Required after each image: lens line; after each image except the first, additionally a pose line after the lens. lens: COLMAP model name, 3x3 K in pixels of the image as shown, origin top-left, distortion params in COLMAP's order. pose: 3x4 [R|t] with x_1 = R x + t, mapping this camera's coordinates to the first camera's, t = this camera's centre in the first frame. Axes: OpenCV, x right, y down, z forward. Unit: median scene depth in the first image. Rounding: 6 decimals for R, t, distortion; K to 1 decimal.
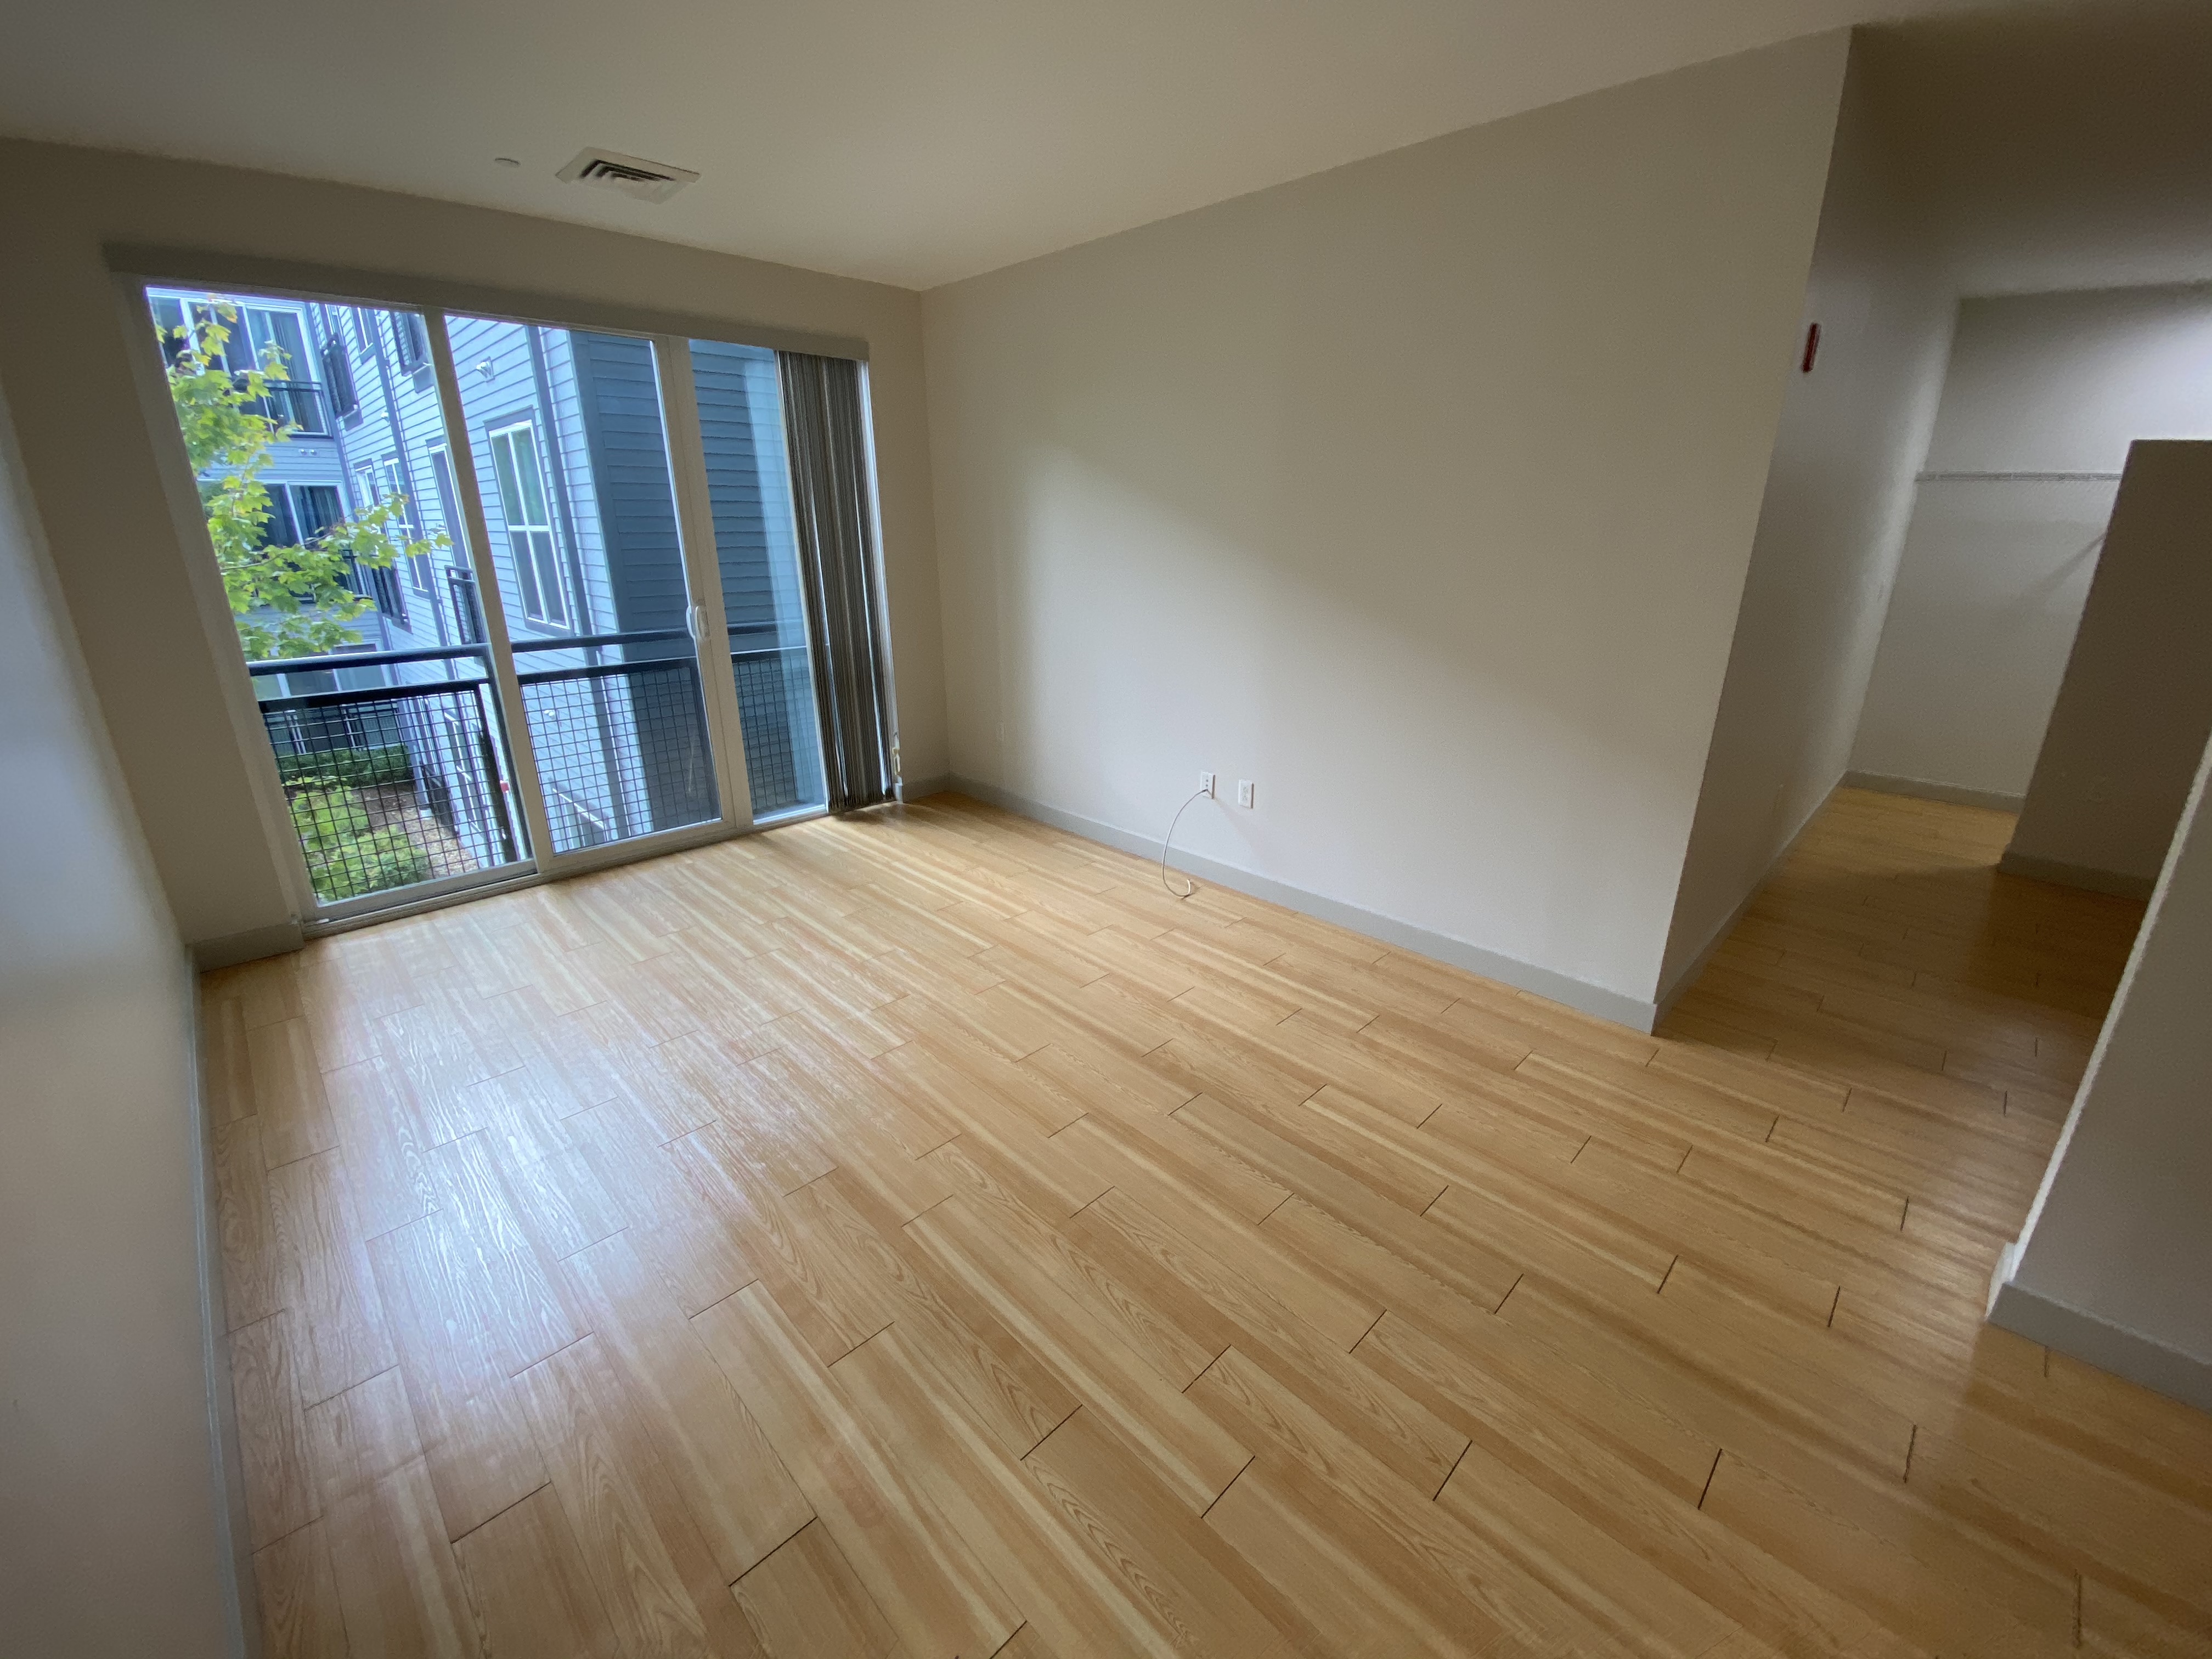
lens RADIAL K [[890.7, 0, 1099.9], [0, 890.7, 808.2], [0, 0, 1]] dist [0.050858, -0.037500]
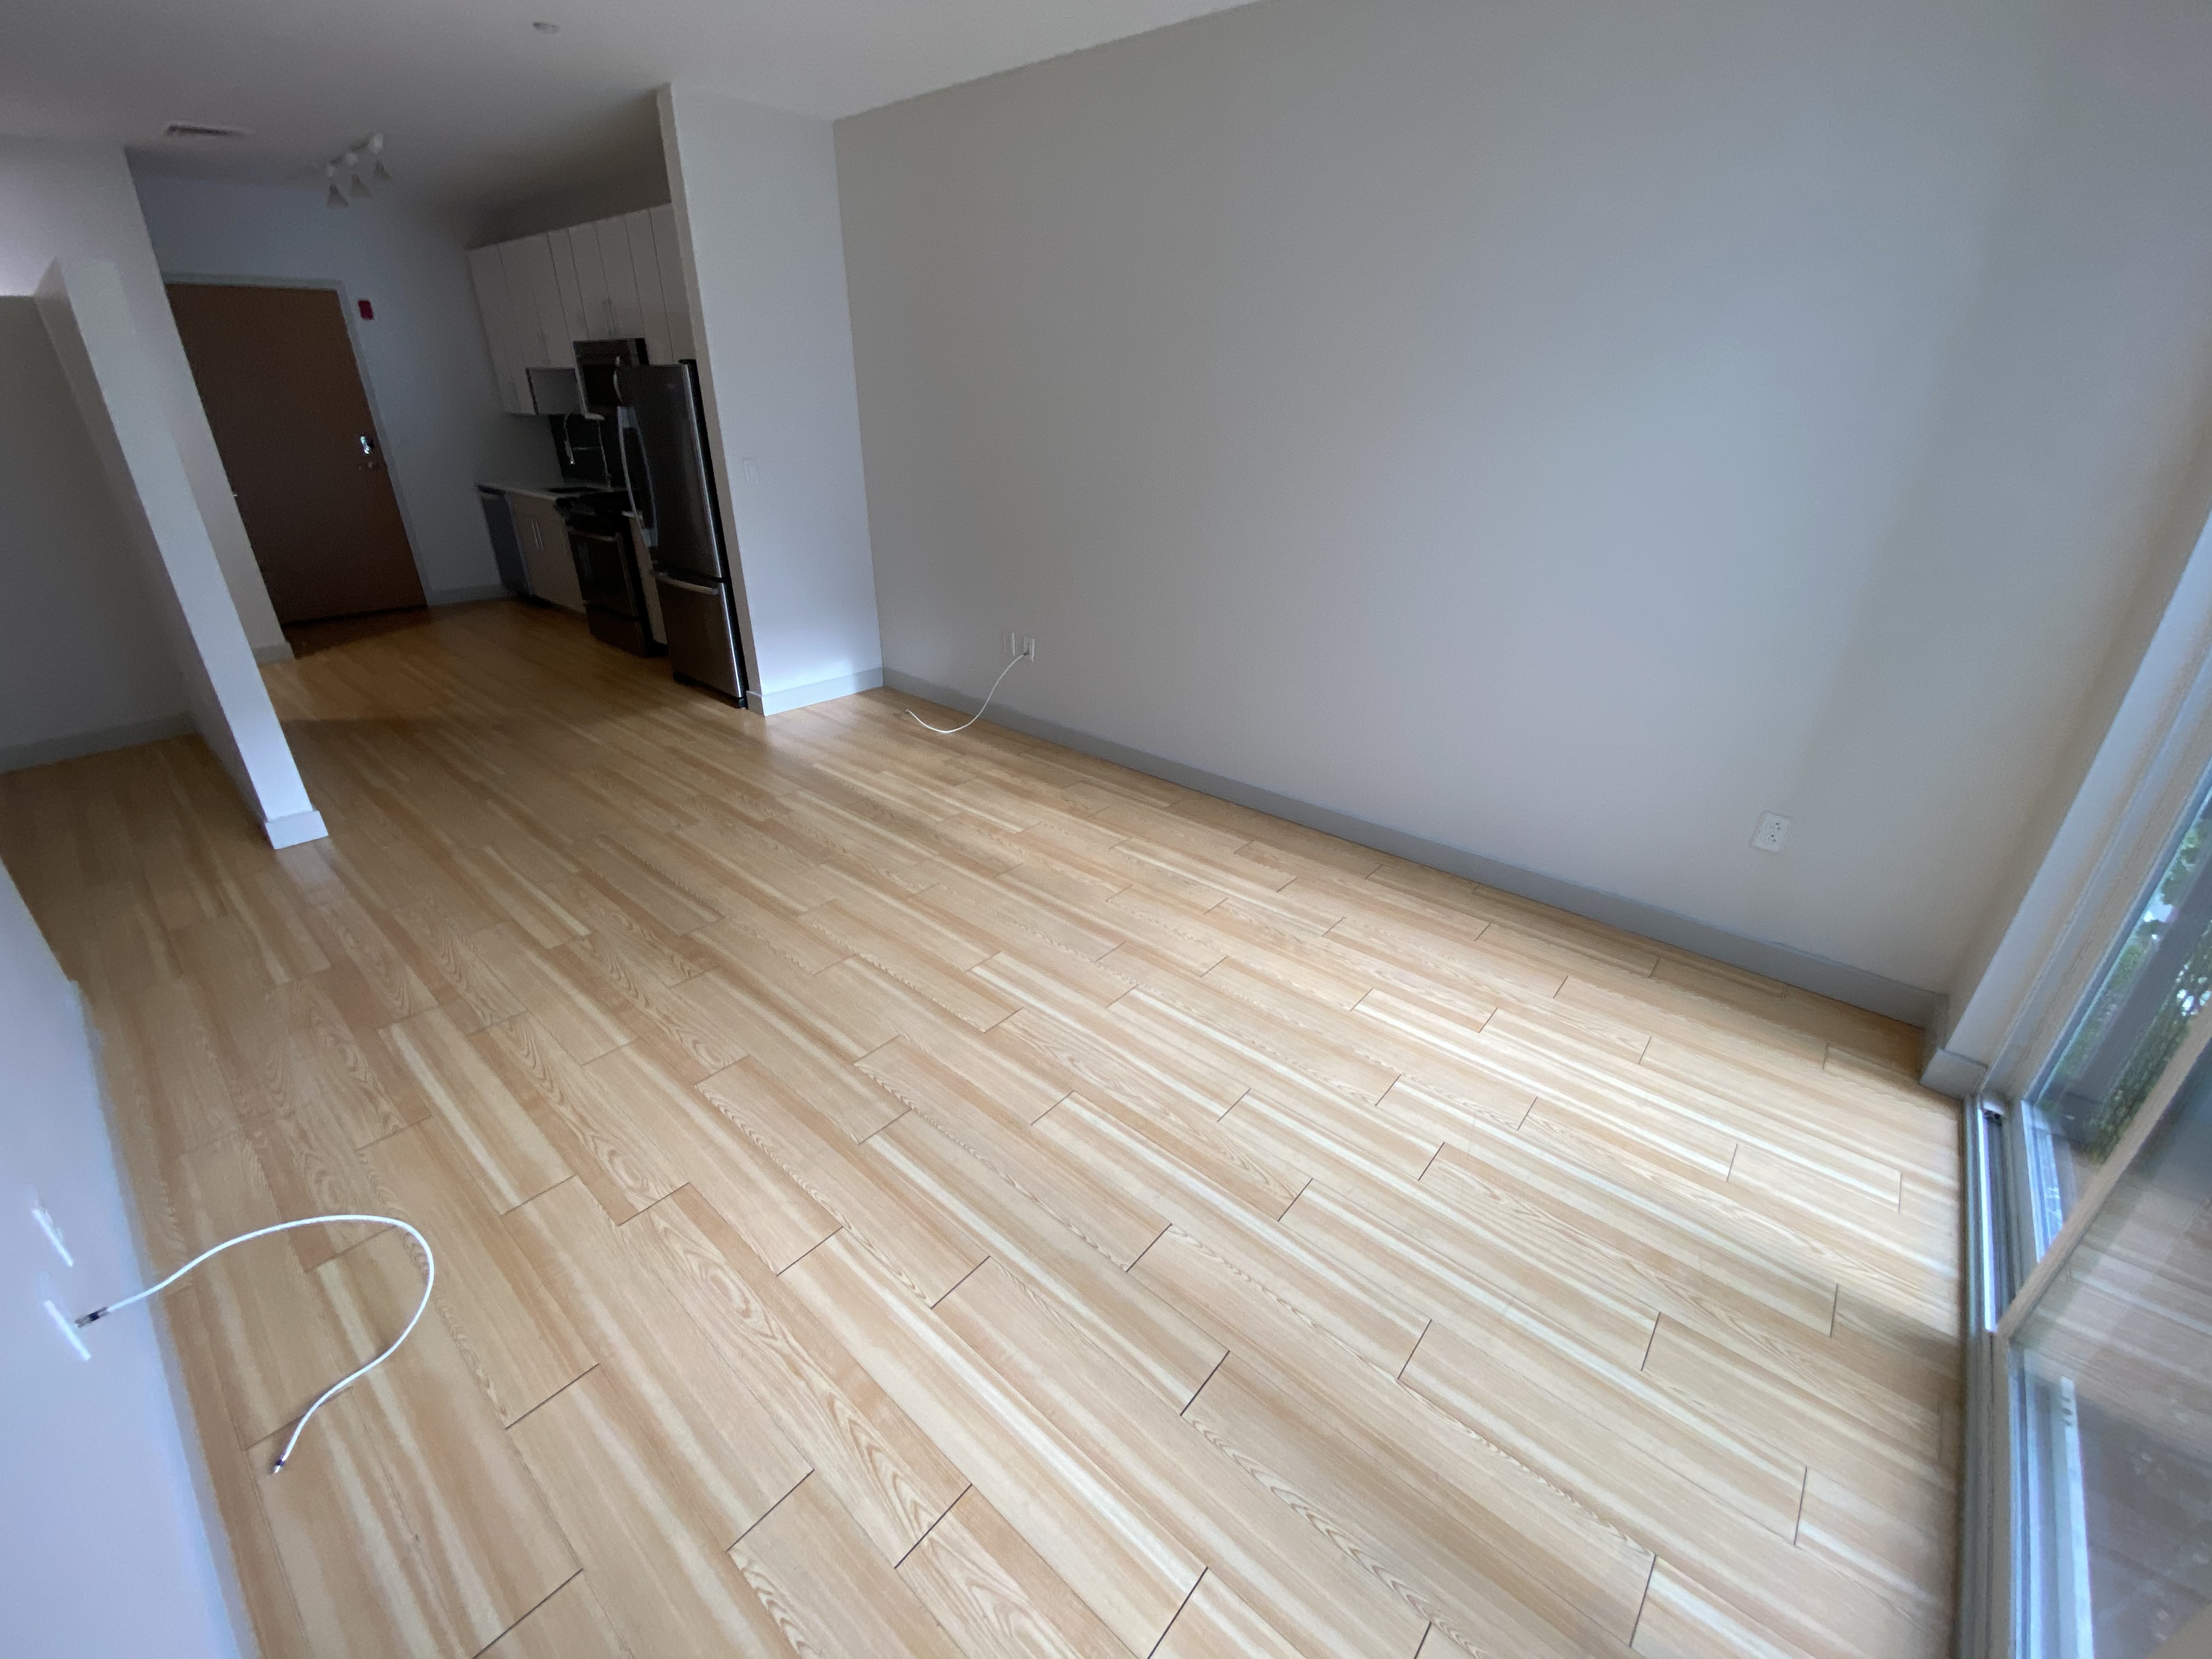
lens RADIAL K [[890.7, 0, 1099.9], [0, 890.7, 808.2], [0, 0, 1]] dist [0.050858, -0.037500]
pose [[-0.996359, 0.020624, -0.082721, -0.251172], [-0.041168, 0.733271, 0.678689, -0.460104], [0.074654, 0.679624, -0.729752, 1.428465]]
